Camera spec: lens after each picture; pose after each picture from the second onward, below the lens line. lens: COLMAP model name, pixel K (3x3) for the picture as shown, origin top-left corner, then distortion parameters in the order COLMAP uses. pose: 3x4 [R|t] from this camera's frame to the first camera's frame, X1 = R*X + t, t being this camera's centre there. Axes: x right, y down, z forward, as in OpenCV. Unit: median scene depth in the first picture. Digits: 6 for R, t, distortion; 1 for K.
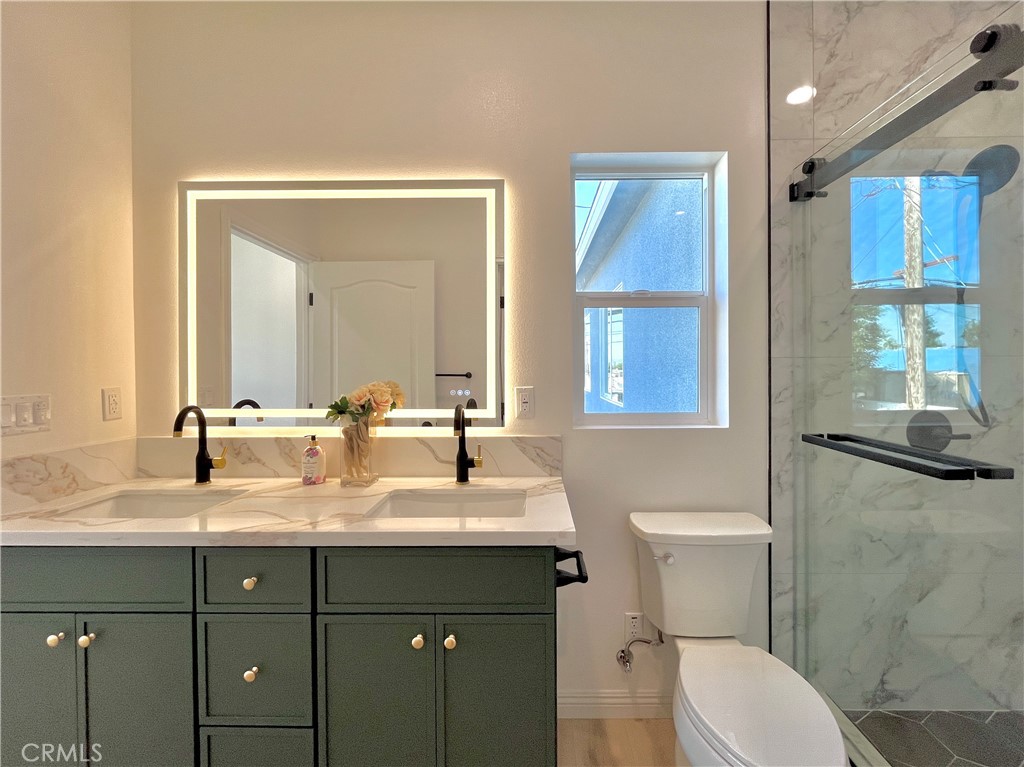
lens RADIAL K [[414.3, 0, 515.3], [0, 414.3, 370.4], [0, 0, 1]] dist [0.001464, 0.000149]
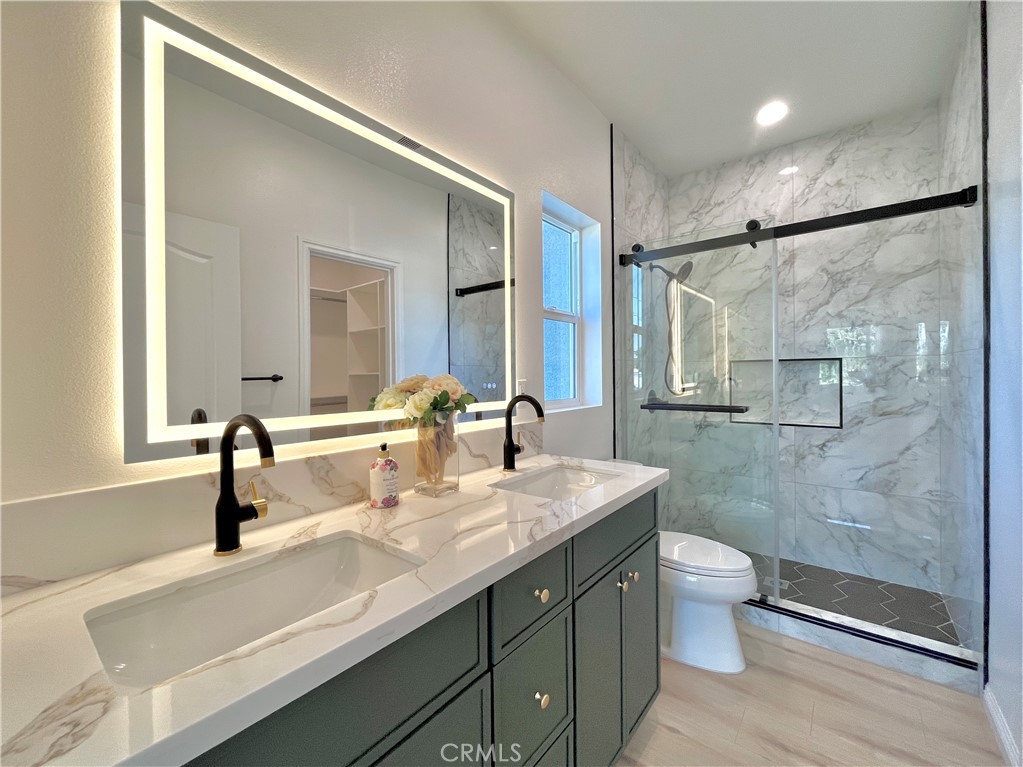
lens RADIAL K [[437.6, 0, 508.1], [0, 437.6, 379.7], [0, 0, 1]] dist [-0.001723, -0.000427]
pose [[0.608696, -0.009222, 0.793350, -0.970491], [0.013592, 0.999907, 0.001195, 0.037549], [-0.793287, 0.010055, 0.608764, 0.301753]]
